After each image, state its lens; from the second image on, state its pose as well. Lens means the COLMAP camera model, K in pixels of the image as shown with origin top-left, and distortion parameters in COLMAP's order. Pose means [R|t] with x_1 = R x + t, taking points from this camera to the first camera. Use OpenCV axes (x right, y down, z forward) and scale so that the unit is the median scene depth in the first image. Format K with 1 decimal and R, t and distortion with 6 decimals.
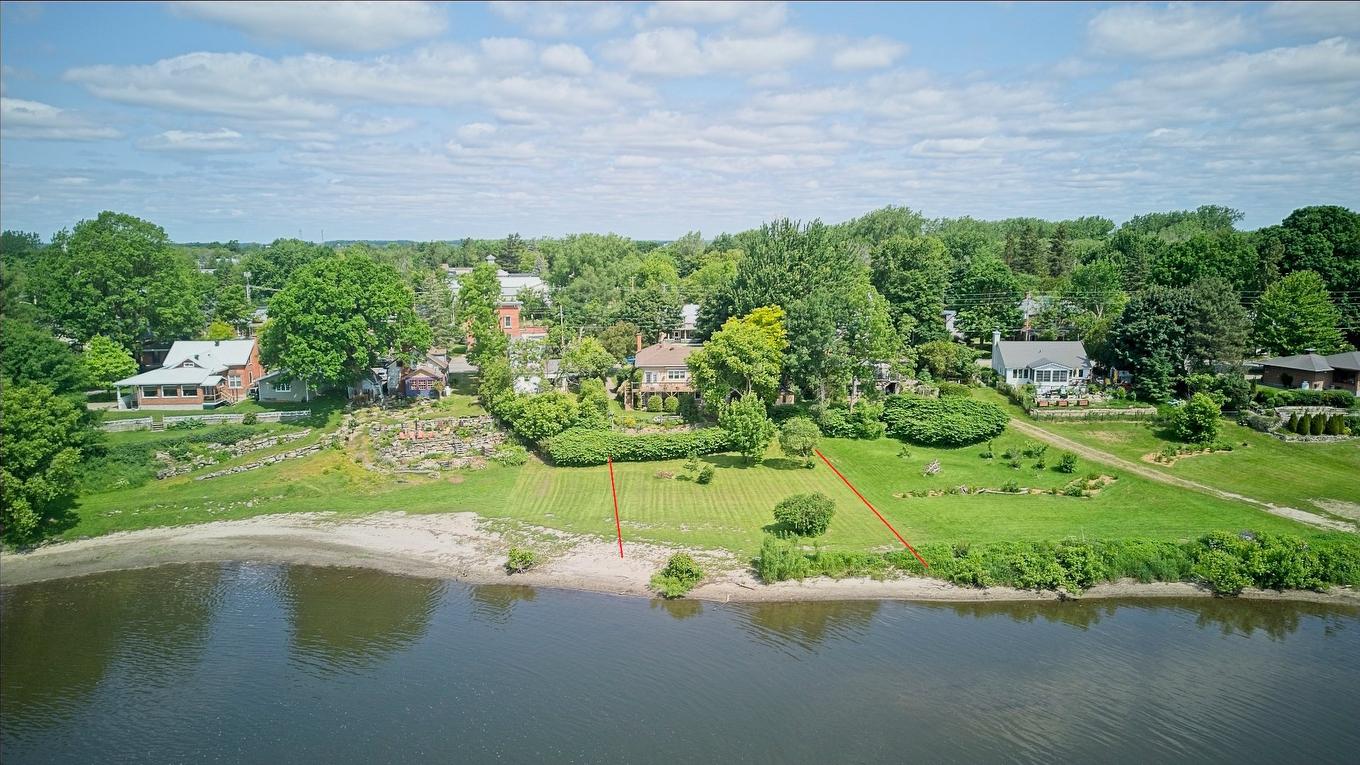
lens RADIAL K [[957.7, 0, 680.0], [0, 957.7, 382.5], [0, 0, 1]] dist [0.051647, -0.053037]
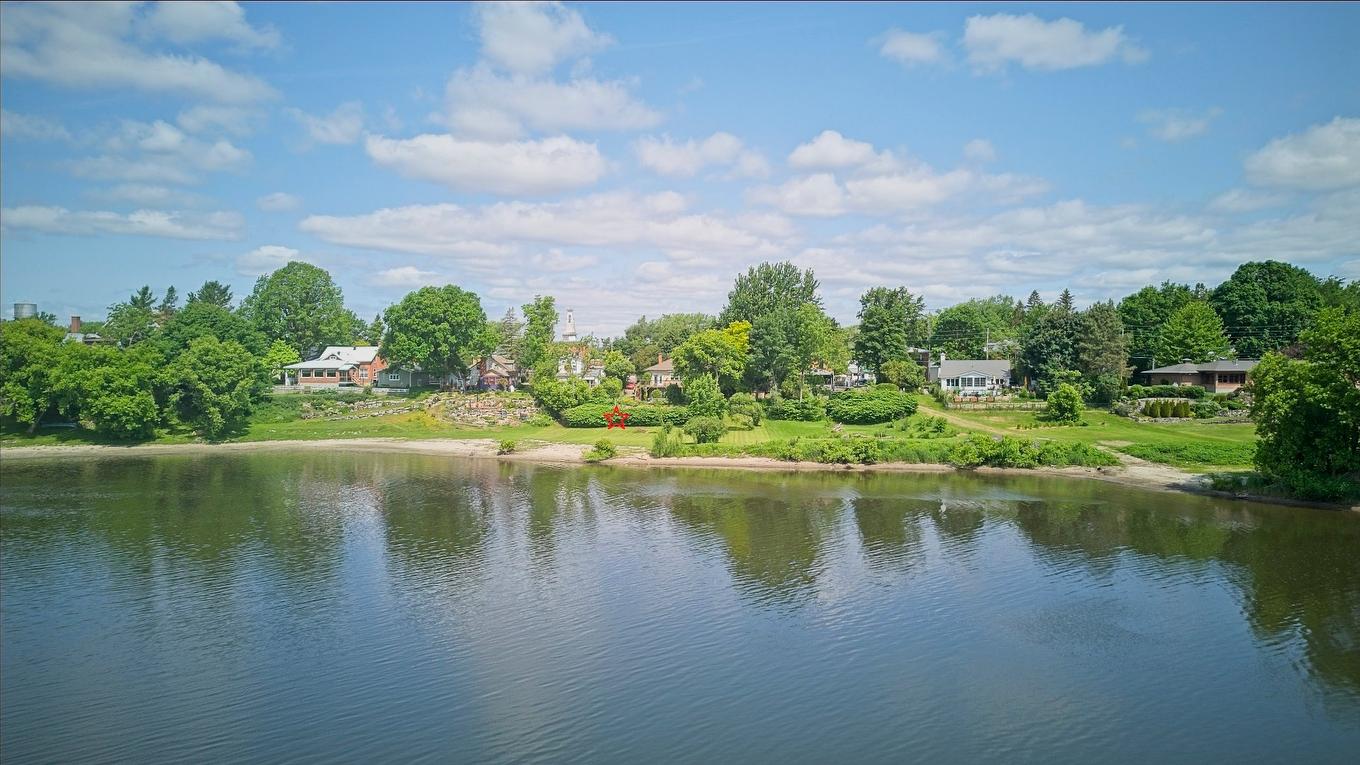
lens RADIAL K [[957.7, 0, 680.0], [0, 957.7, 382.5], [0, 0, 1]] dist [0.051647, -0.053037]
pose [[0.984428, 0.012805, -0.175321, 0.258240], [-0.036200, 0.990734, -0.130901, 0.191084], [0.172020, 0.135210, 0.975770, -0.313557]]
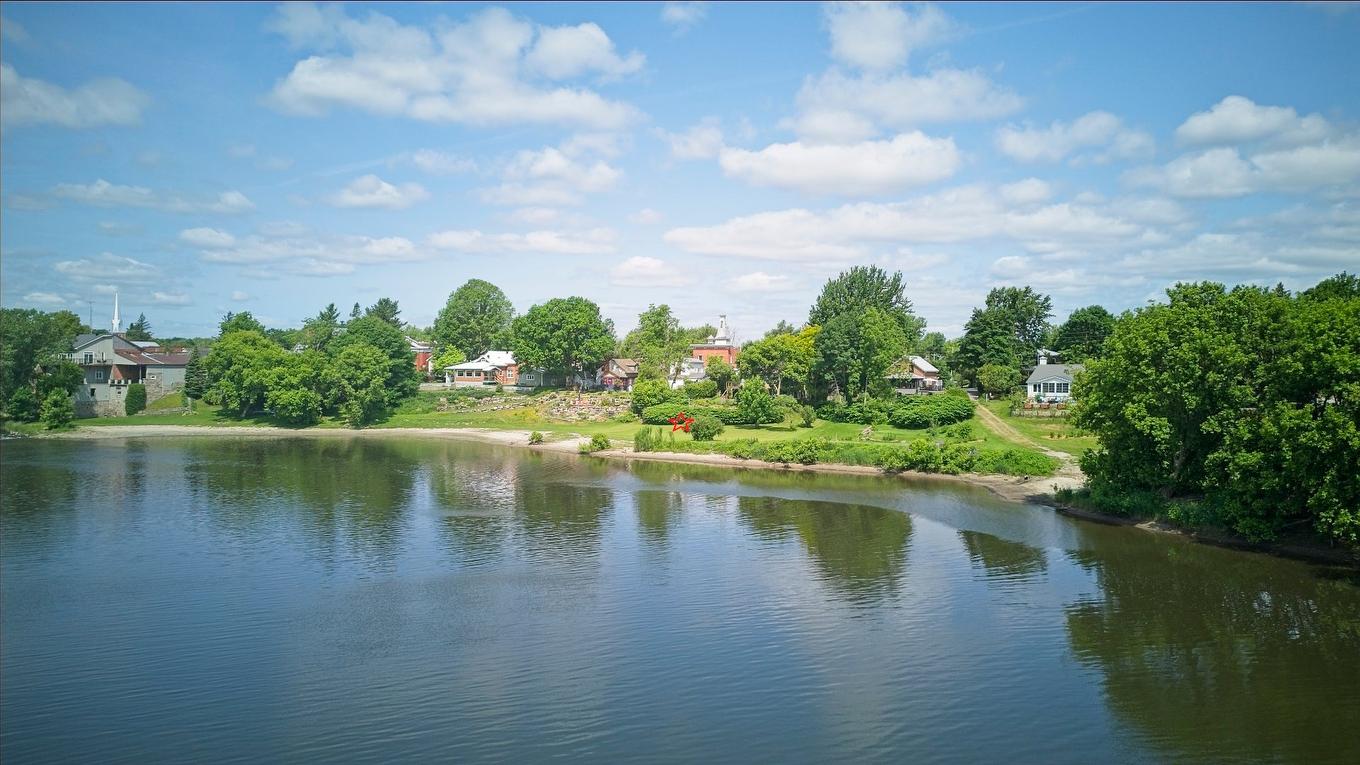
lens RADIAL K [[961.2, 0, 680.0], [0, 961.2, 382.5], [0, 0, 1]] dist [0.101058, -0.134839]
pose [[0.856401, 0.022248, -0.515831, 0.677811], [-0.091518, 0.989792, -0.109251, 0.177188], [0.508135, 0.140770, 0.849696, -0.266215]]
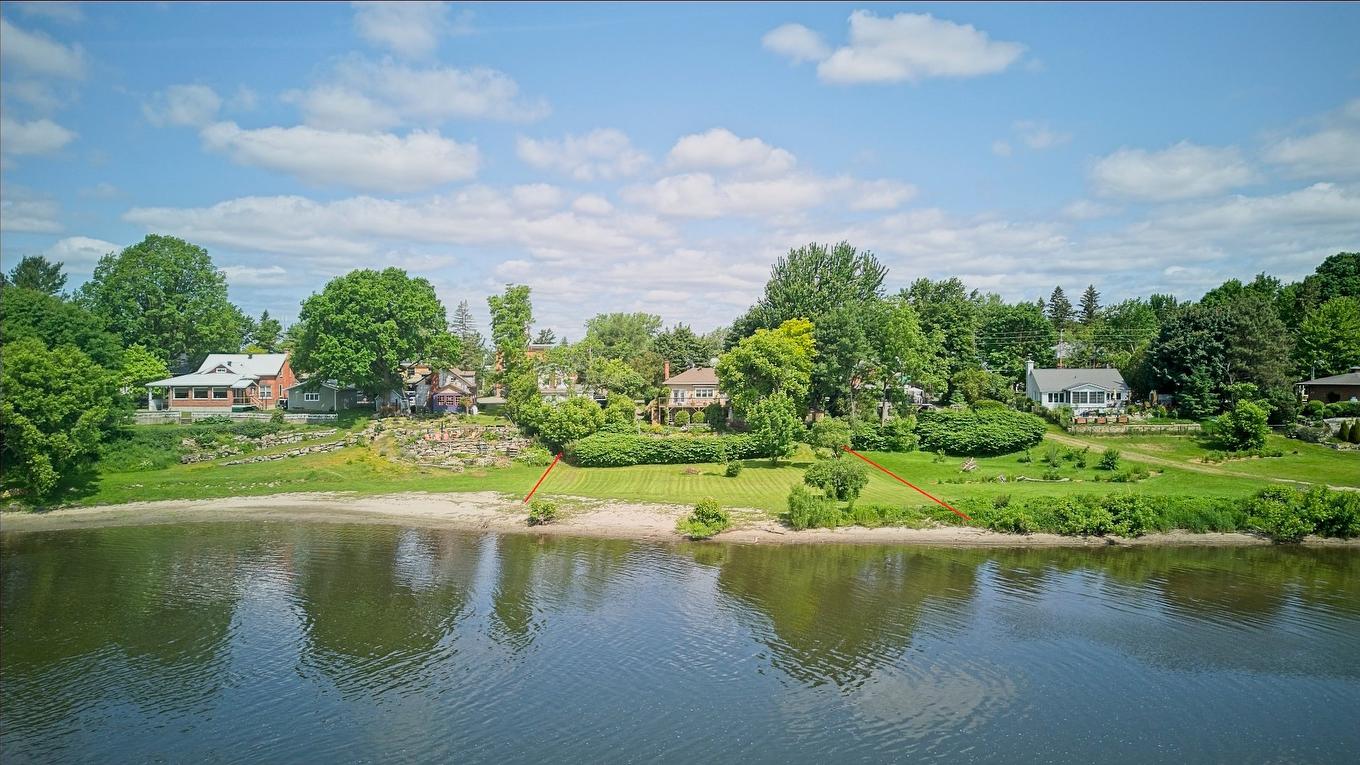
lens RADIAL K [[957.7, 0, 680.0], [0, 957.7, 382.5], [0, 0, 1]] dist [0.051647, -0.053037]
pose [[0.999517, 0.005163, -0.030631, 0.001362], [-0.009304, 0.990581, -0.136608, 0.130078], [0.029638, 0.136827, 0.990151, 0.018652]]
